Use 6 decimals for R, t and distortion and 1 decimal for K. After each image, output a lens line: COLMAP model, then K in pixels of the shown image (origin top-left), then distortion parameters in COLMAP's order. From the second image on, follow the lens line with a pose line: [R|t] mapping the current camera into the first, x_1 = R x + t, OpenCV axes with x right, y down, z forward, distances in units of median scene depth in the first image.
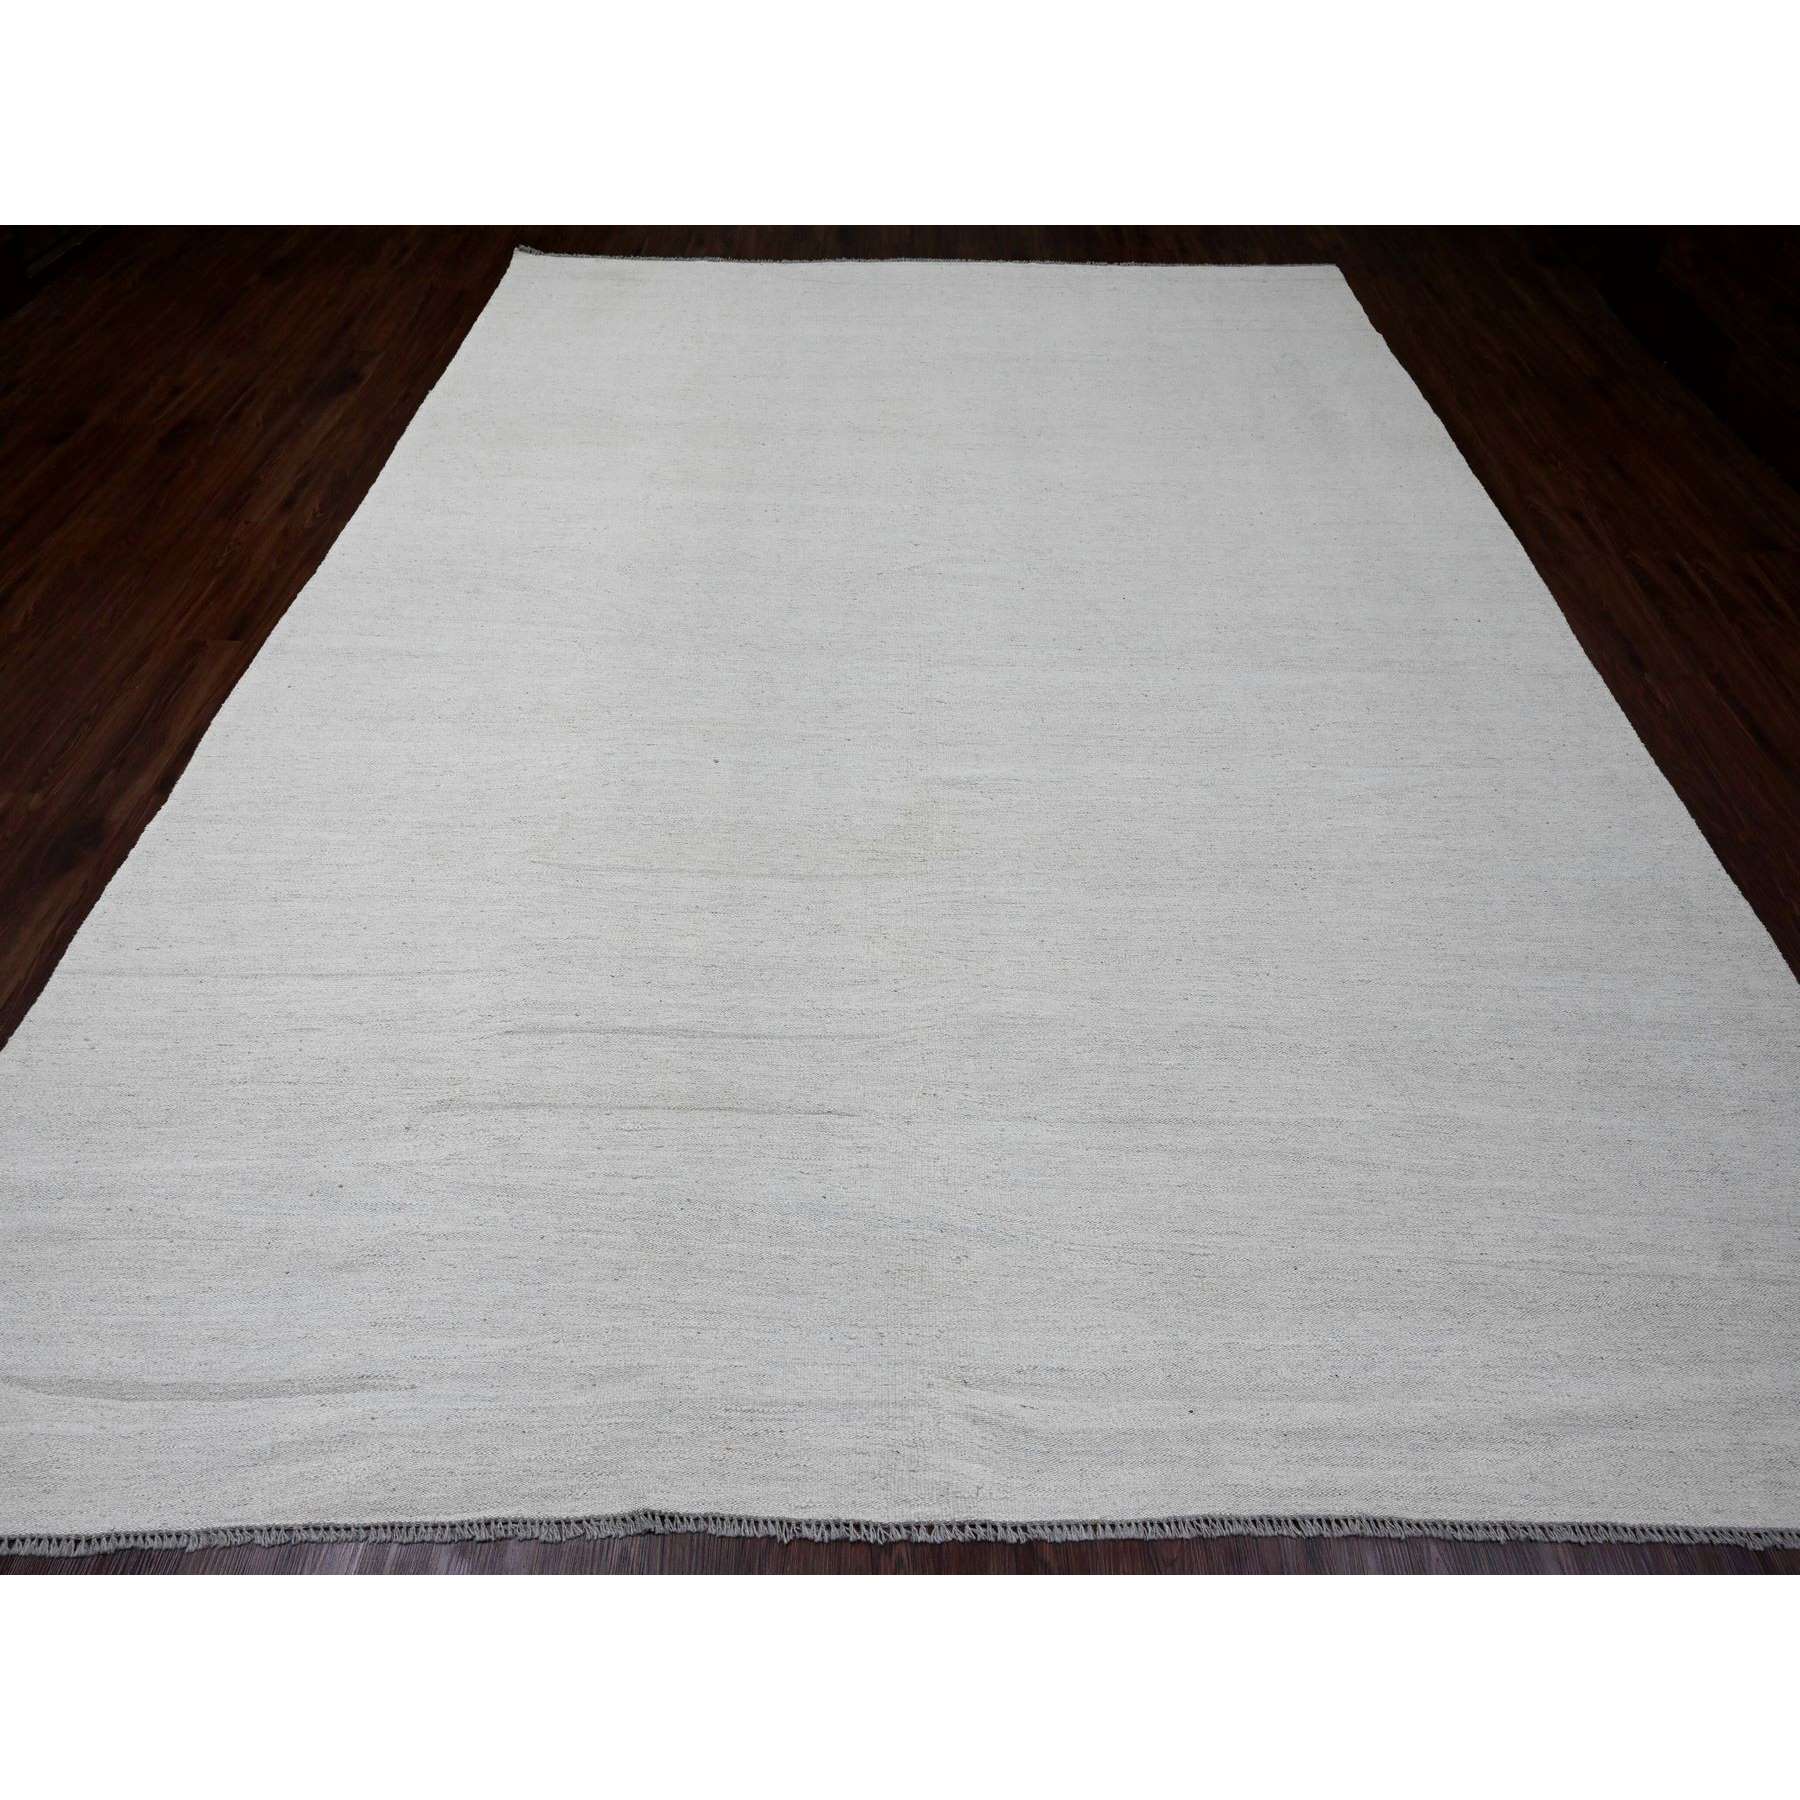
lens RADIAL K [[1078.3, 0, 900.0], [0, 1078.3, 900.0], [0, 0, 1]] dist [-0.005637, -0.000267]
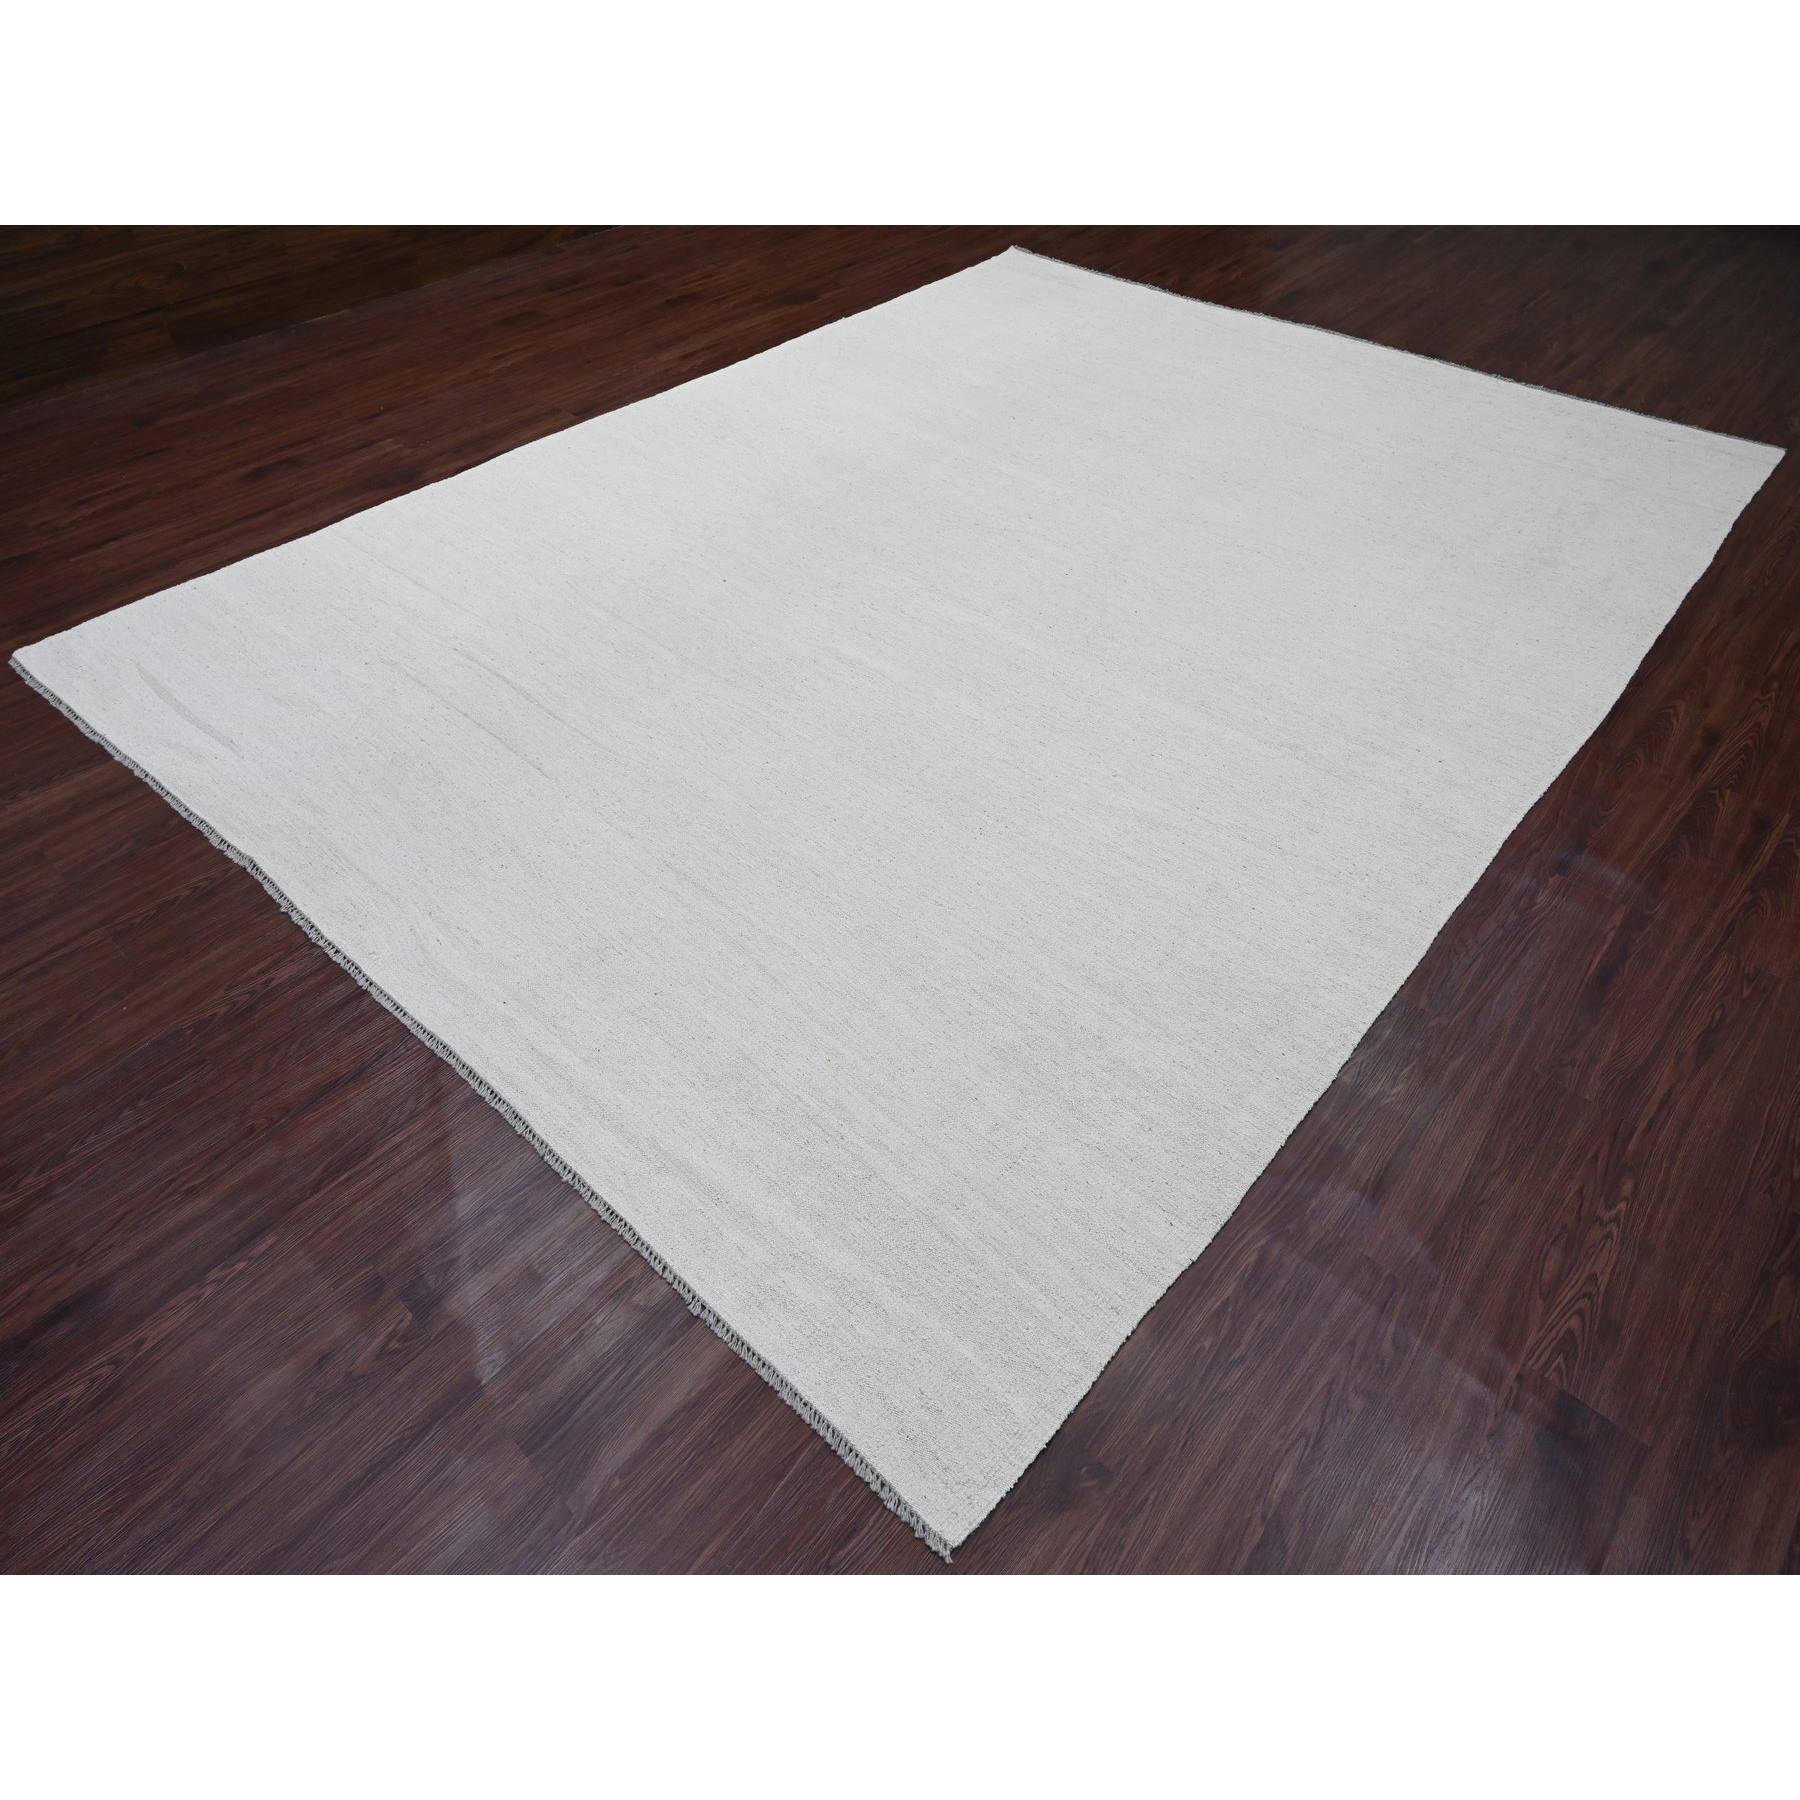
lens RADIAL K [[1078.3, 0, 900.0], [0, 1078.3, 900.0], [0, 0, 1]] dist [-0.005637, -0.000267]
pose [[0.758735, 0.468981, -0.452082, 0.972272], [-0.488967, 0.868587, 0.080416, 0.000759], [0.430386, 0.160039, 0.888344, -0.025422]]
